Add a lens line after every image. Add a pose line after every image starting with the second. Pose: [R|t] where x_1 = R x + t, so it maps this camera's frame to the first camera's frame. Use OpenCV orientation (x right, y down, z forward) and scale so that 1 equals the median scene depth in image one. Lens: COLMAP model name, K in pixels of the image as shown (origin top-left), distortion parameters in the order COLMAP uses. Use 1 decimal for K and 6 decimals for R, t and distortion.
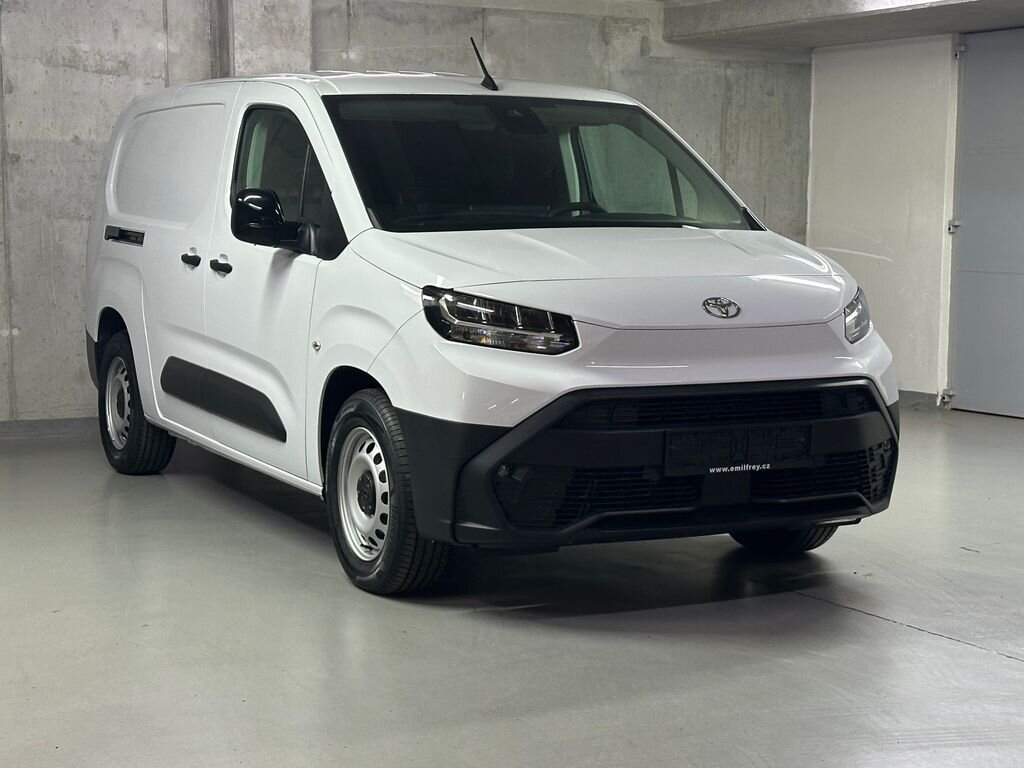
lens RADIAL K [[1848.1, 0, 511.3], [0, 1848.1, 441.7], [0, 0, 1]] dist [0.161036, 0.000000]
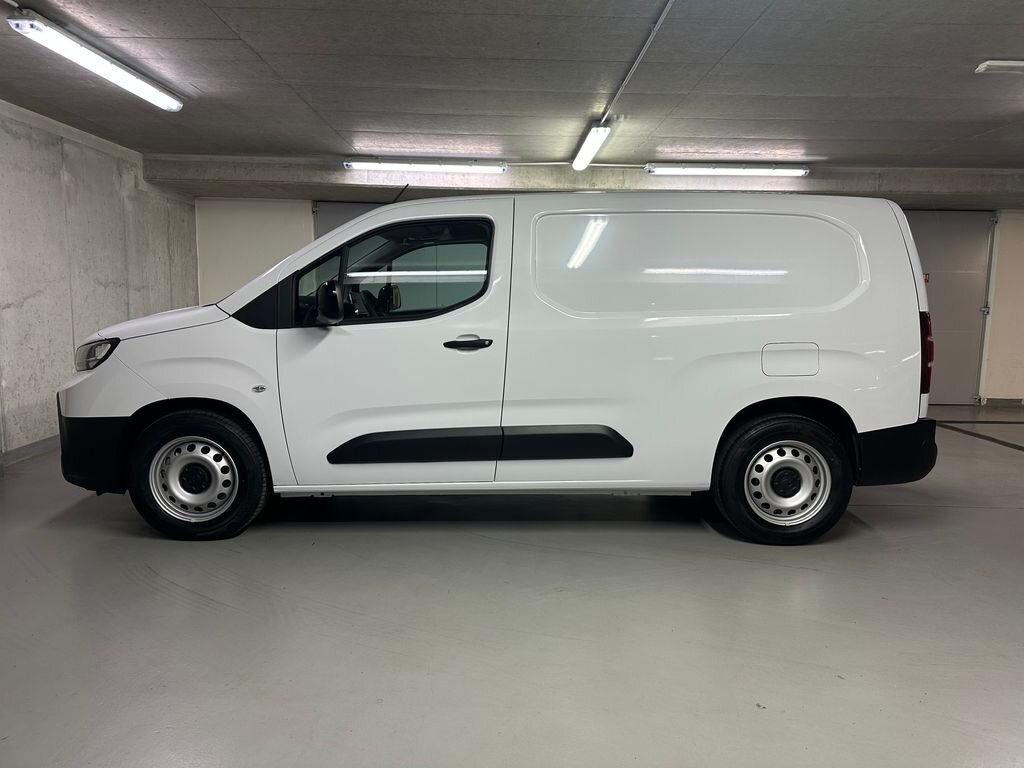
lens RADIAL K [[720.1, 0, 516.6], [0, 720.1, 382.8], [0, 0, 1]] dist [0.031391, -0.025457]
pose [[0.462150, -0.107012, 0.880321, -0.345428], [0.099846, 0.992659, 0.068251, -0.066953], [-0.881163, 0.056354, 0.469443, 0.508180]]
